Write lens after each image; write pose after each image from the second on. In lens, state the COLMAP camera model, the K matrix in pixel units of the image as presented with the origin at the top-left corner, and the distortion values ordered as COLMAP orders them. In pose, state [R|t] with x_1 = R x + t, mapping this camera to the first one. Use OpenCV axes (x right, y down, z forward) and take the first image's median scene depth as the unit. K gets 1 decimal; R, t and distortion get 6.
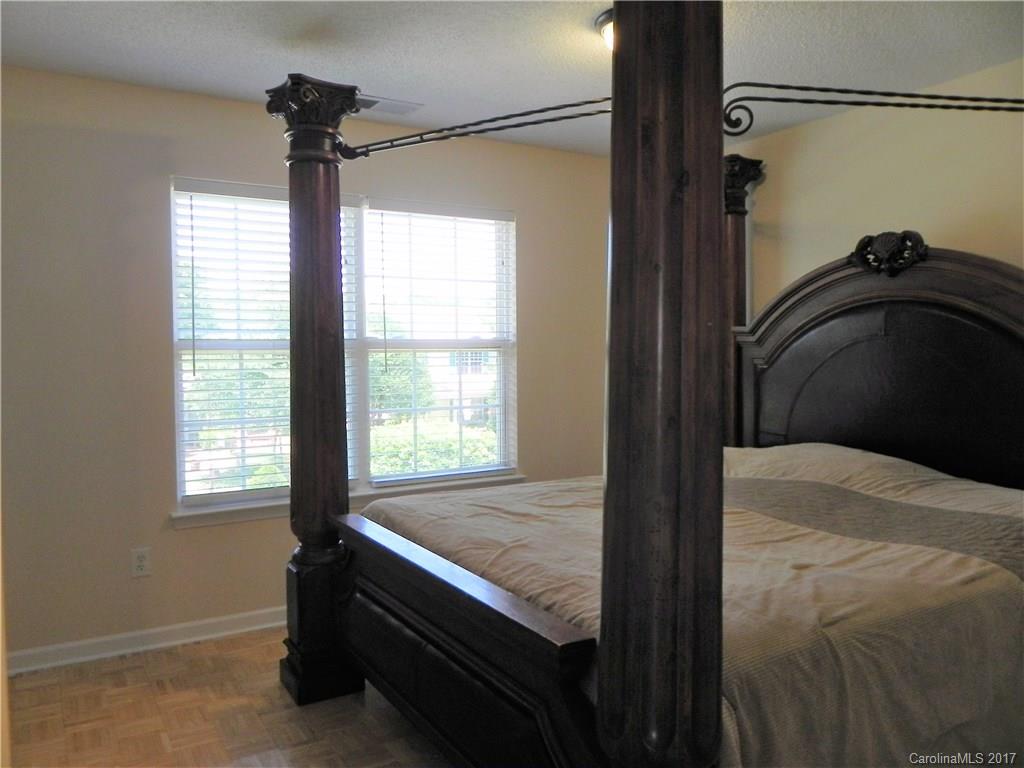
lens RADIAL K [[765.5, 0, 512.0], [0, 765.5, 384.0], [0, 0, 1]] dist [0.003098, -0.000861]
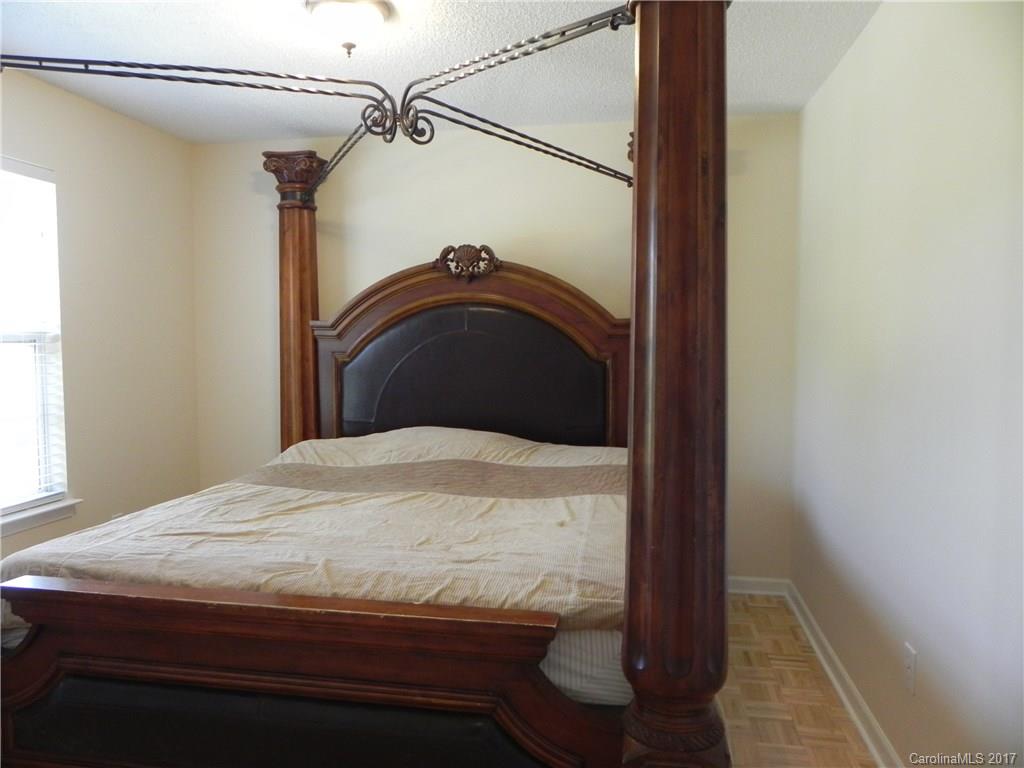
lens RADIAL K [[756.1, 0, 512.0], [0, 756.1, 384.0], [0, 0, 1]] dist [-0.008314, -0.003649]
pose [[0.671425, -0.042733, 0.739839, -0.350652], [0.034933, 0.999051, 0.026003, -0.010030], [-0.740248, 0.008385, 0.672281, 0.164844]]
